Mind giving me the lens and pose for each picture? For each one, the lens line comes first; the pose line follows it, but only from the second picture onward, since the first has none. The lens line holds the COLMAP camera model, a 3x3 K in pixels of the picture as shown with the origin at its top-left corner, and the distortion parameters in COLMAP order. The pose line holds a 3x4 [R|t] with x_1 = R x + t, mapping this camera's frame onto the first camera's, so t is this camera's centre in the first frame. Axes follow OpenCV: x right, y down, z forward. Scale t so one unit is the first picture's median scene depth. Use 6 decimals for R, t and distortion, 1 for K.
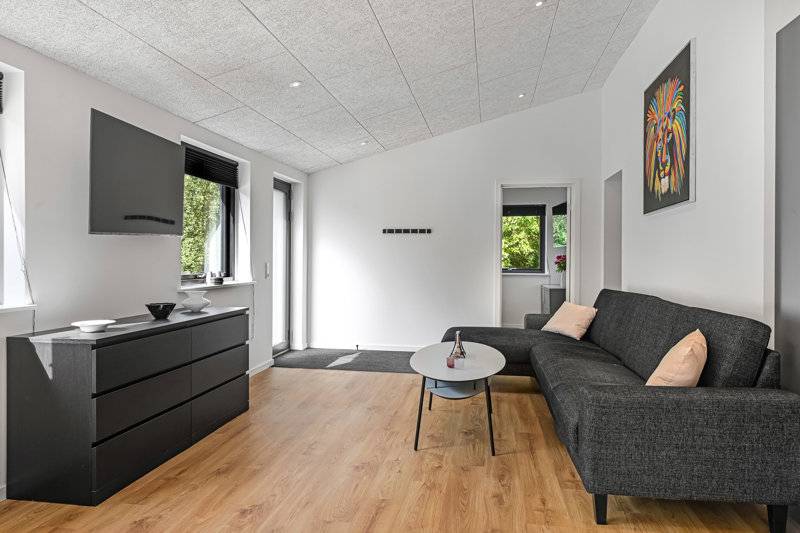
lens RADIAL K [[533.9, 0, 395.5], [0, 533.9, 259.0], [0, 0, 1]] dist [-0.002339, 0.003855]
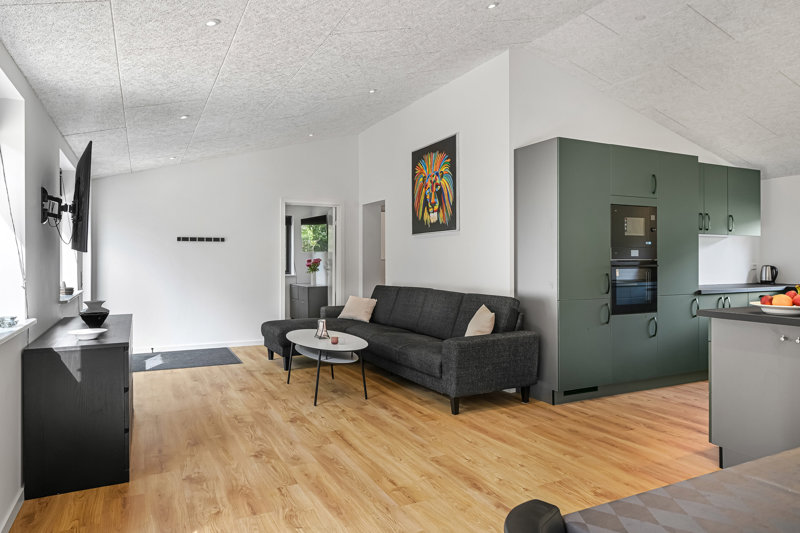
lens RADIAL K [[533.9, 0, 397.6], [0, 533.9, 260.9], [0, 0, 1]] dist [-0.002339, 0.003855]
pose [[0.807245, -0.010594, 0.590122, -0.567495], [0.006897, 0.999940, 0.008516, -0.027657], [-0.590176, -0.002805, 0.807269, -0.231980]]
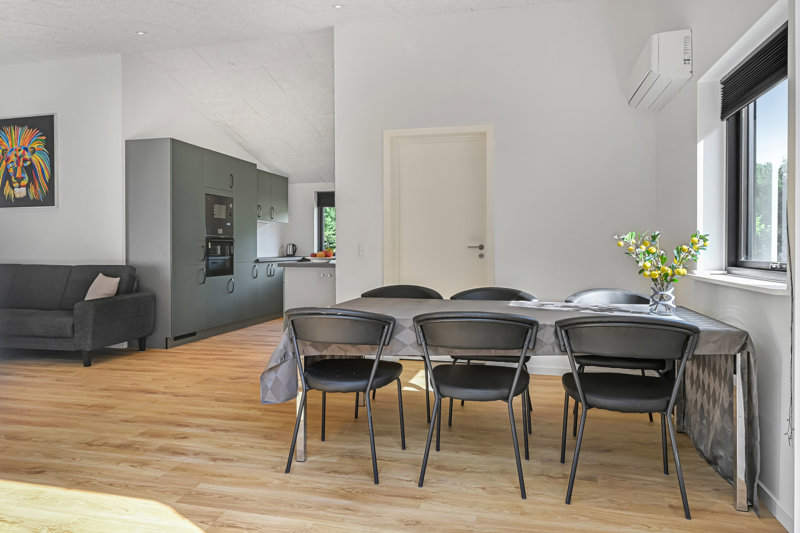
lens RADIAL K [[533.9, 0, 401.8], [0, 533.9, 252.0], [0, 0, 1]] dist [-0.002339, 0.003855]
pose [[0.071682, -0.015074, 0.997314, -1.076770], [0.000653, 0.999886, 0.015066, 0.013928], [-0.997427, -0.000428, 0.071684, -0.246715]]
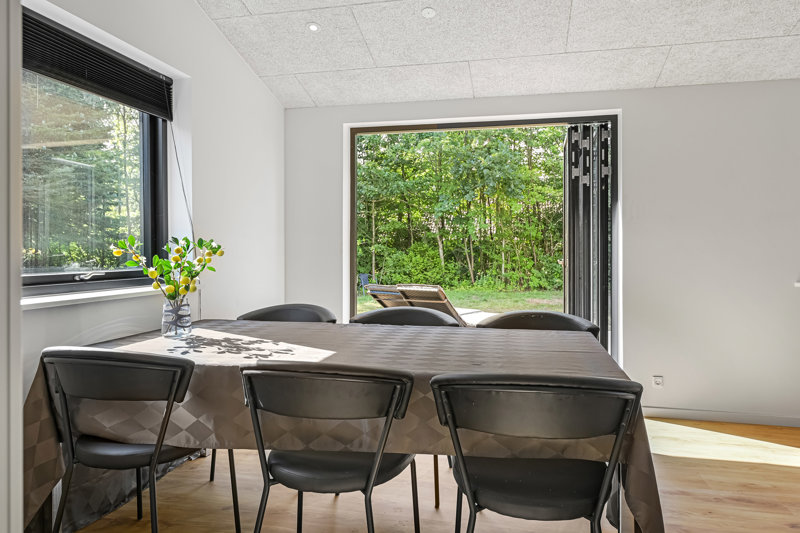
lens RADIAL K [[533.9, 0, 398.6], [0, 533.9, 260.9], [0, 0, 1]] dist [-0.002339, 0.003855]
pose [[-0.063140, 0.001407, -0.998004, 0.422722], [-0.000793, 0.999999, 0.001460, 0.019506], [0.998004, 0.000884, -0.063139, -0.253286]]
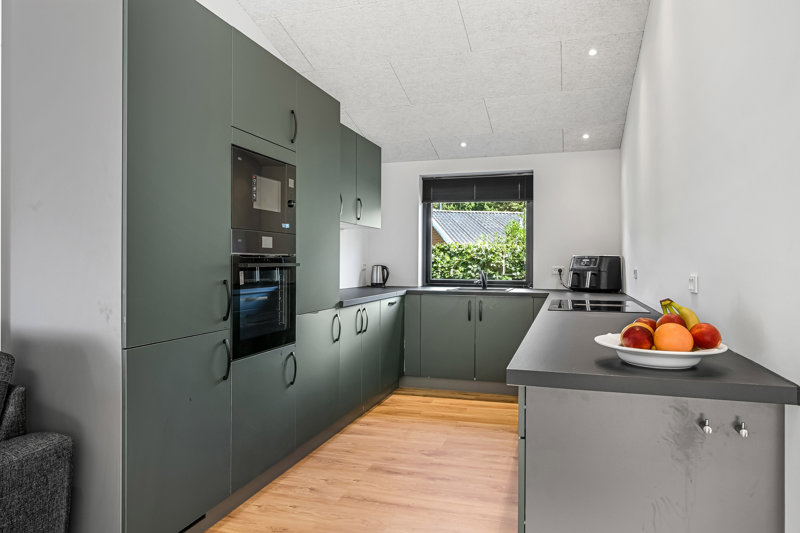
lens RADIAL K [[533.9, 0, 400.1], [0, 533.9, 267.7], [0, 0, 1]] dist [-0.002339, 0.003855]
pose [[0.128660, -0.019527, 0.991496, 0.009779], [-0.005767, 0.999774, 0.020439, -0.011918], [-0.991672, -0.008348, 0.128519, 0.235124]]
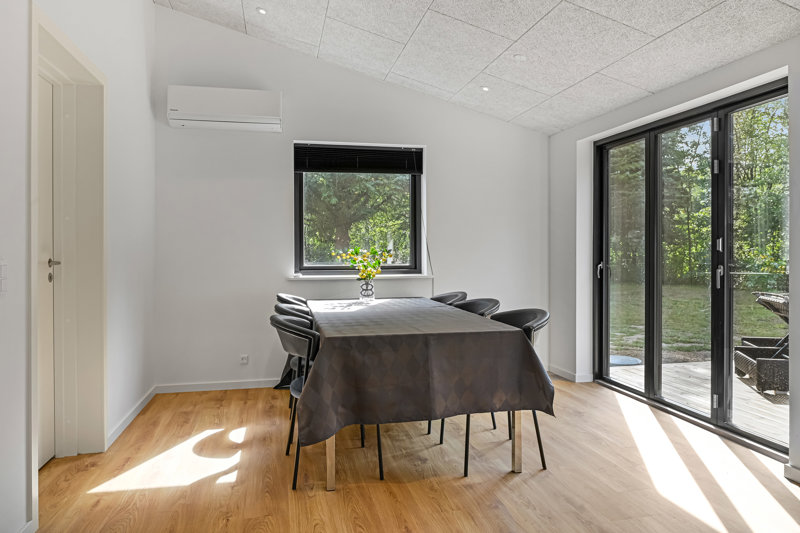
lens RADIAL K [[533.9, 0, 396.9], [0, 533.9, 258.1], [0, 0, 1]] dist [-0.002339, 0.003855]
pose [[-0.923371, -0.005021, -0.383876, 0.172691], [-0.008811, 0.999928, 0.008114, 0.003351], [0.383808, 0.010874, -0.923349, 0.632108]]
